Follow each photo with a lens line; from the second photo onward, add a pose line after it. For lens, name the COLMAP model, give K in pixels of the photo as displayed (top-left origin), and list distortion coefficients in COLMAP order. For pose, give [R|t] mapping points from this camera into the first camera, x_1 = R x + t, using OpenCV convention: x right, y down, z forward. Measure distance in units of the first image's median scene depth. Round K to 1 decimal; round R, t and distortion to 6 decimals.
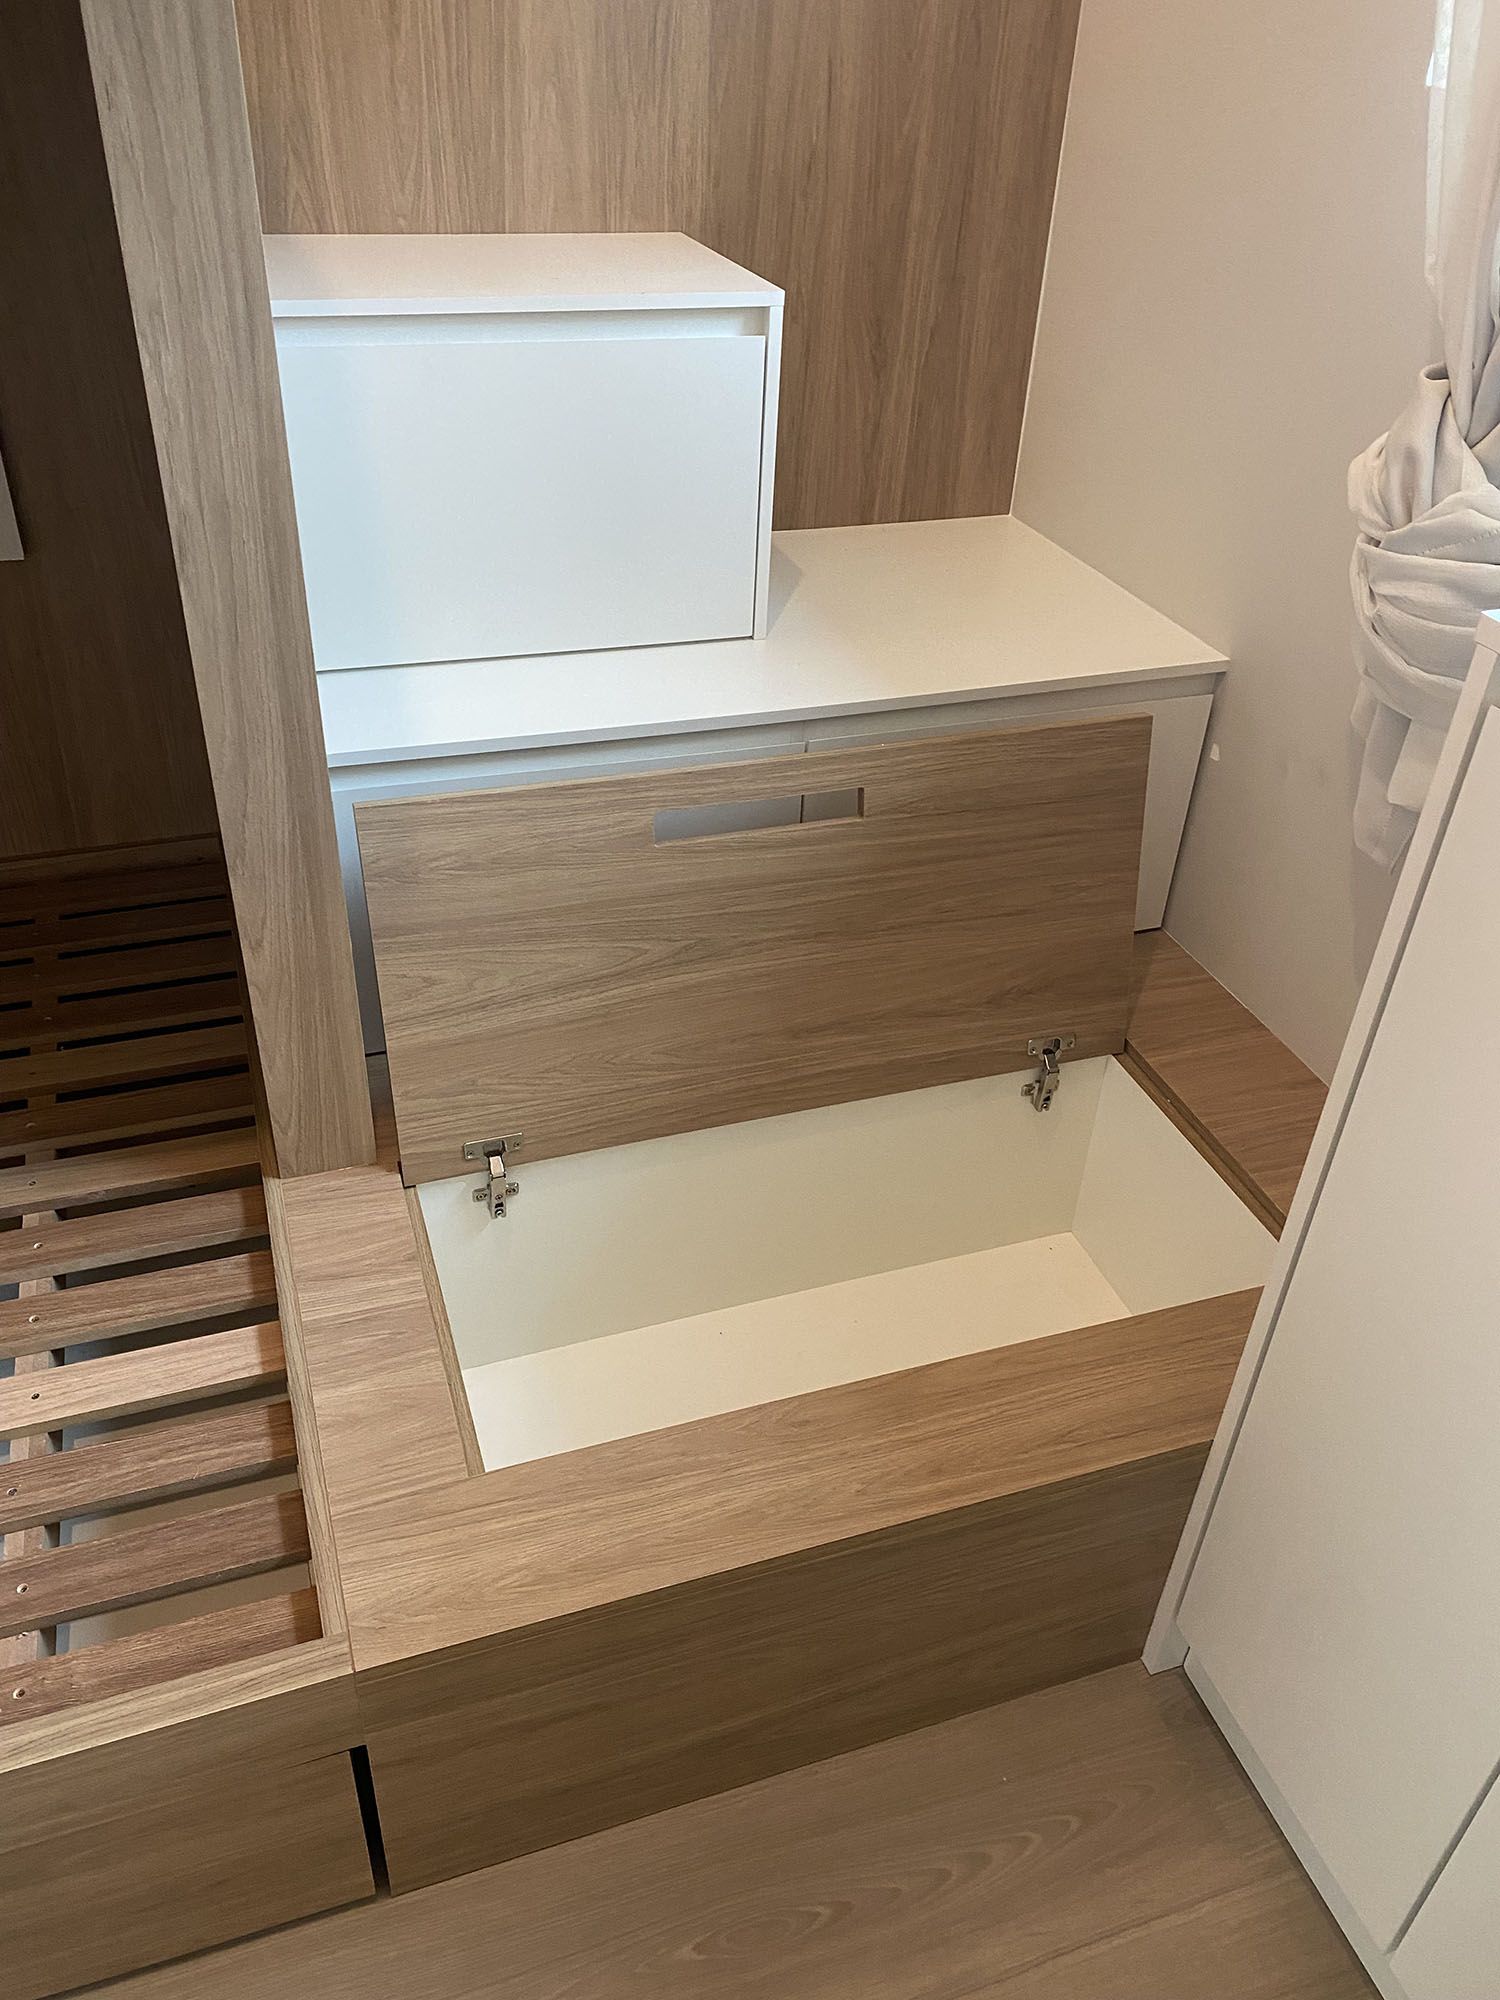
lens RADIAL K [[1531.6, 0, 746.2], [0, 1531.6, 981.0], [0, 0, 1]] dist [0.024083, -0.007267]
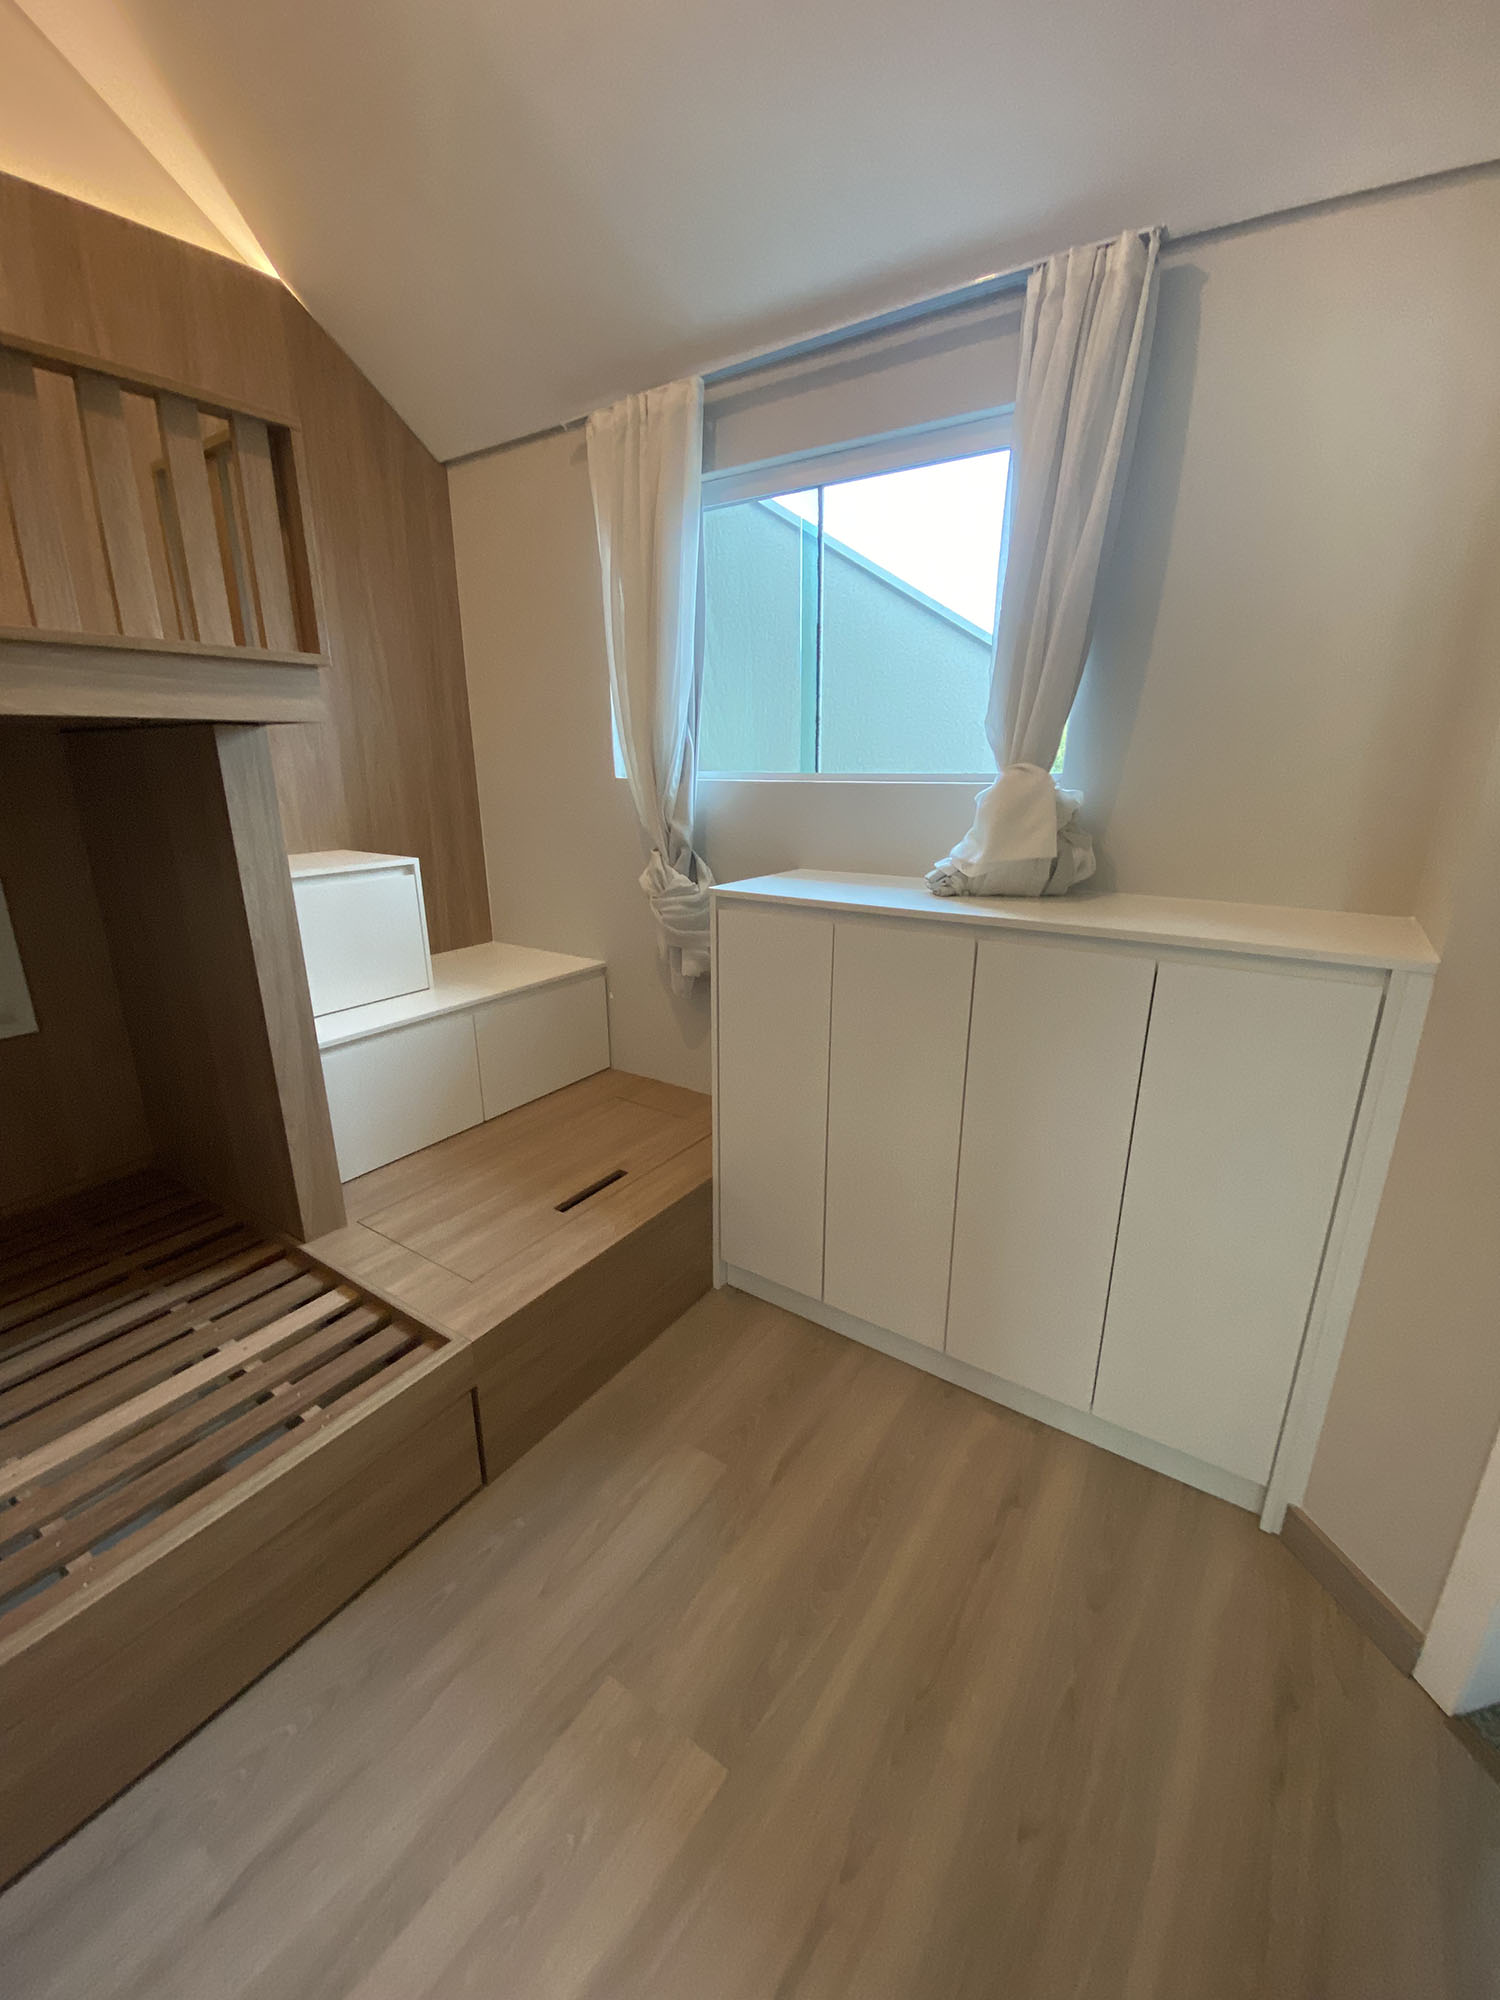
lens RADIAL K [[807.6, 0, 752.7], [0, 807.6, 1001.3], [0, 0, 1]] dist [0.002940, -0.009802]
pose [[0.797165, -0.210711, 0.565799, -0.389086], [0.363158, 0.915988, -0.170535, 0.248721], [-0.482332, 0.341419, 0.806715, -0.354417]]
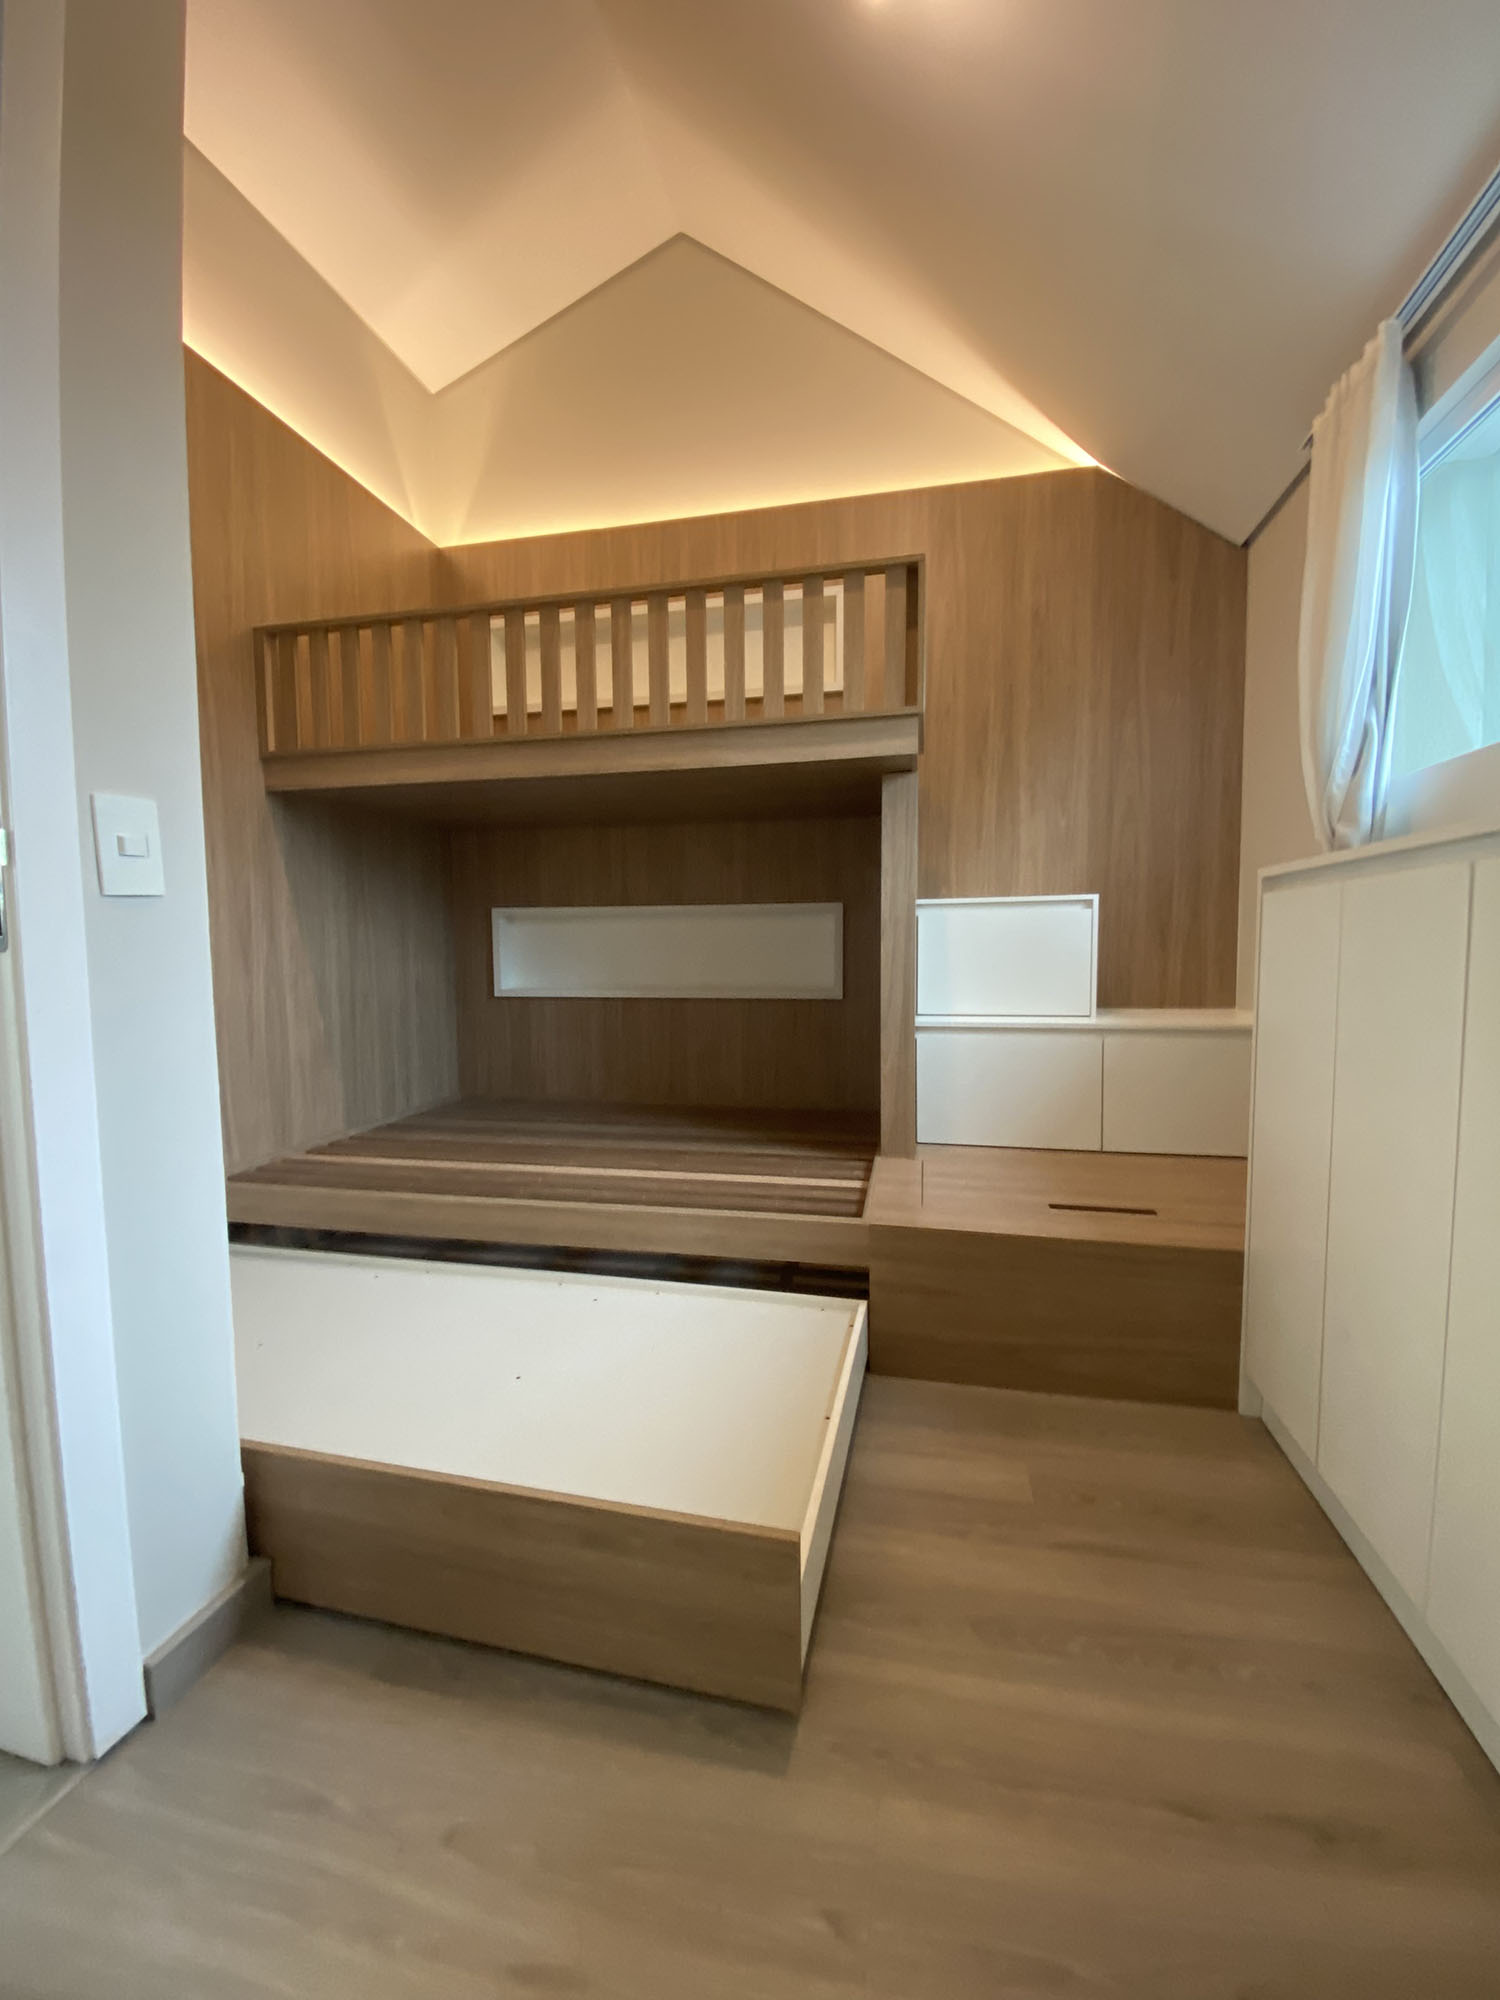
lens RADIAL K [[807.6, 0, 744.9], [0, 807.6, 1004.6], [0, 0, 1]] dist [0.002940, -0.009802]
pose [[0.851526, -0.014657, -0.524108, 0.274088], [-0.253068, 0.863973, -0.435324, 0.617362], [0.459195, 0.503325, 0.731986, -0.350925]]
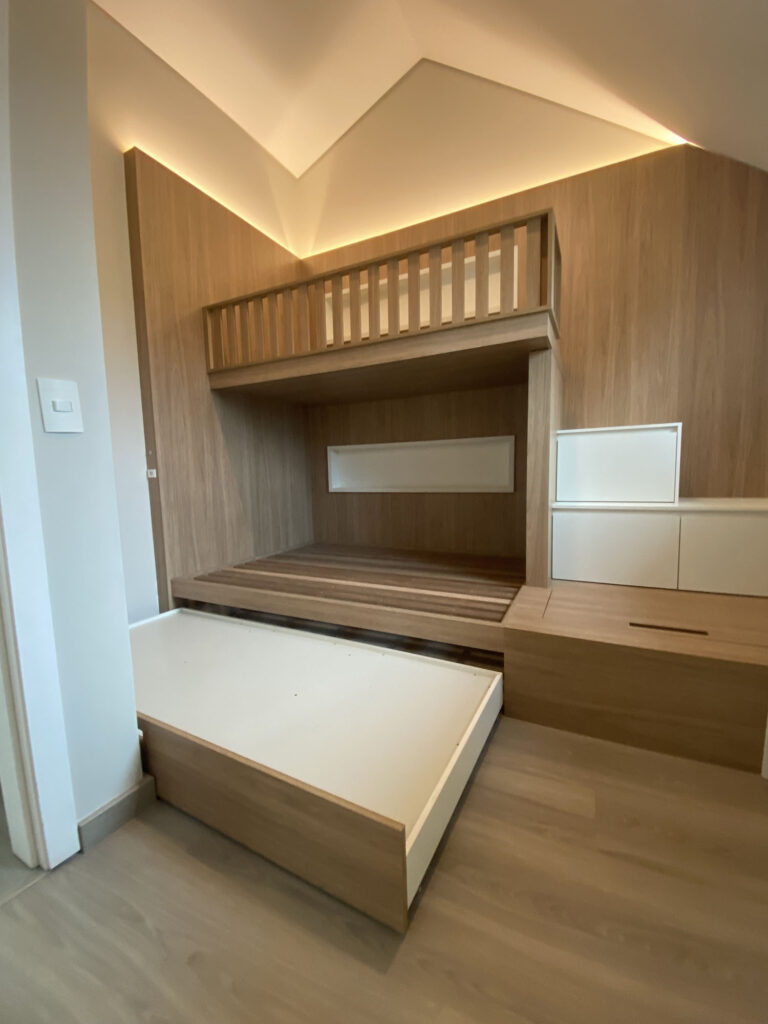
lens RADIAL K [[413.5, 0, 383.0], [0, 413.5, 513.5], [0, 0, 1]] dist [0.002940, -0.009802]
pose [[0.692393, 0.012933, -0.721405, 0.317347], [-0.355933, 0.875836, -0.325918, 0.525112], [0.627618, 0.482435, 0.611026, -0.165368]]
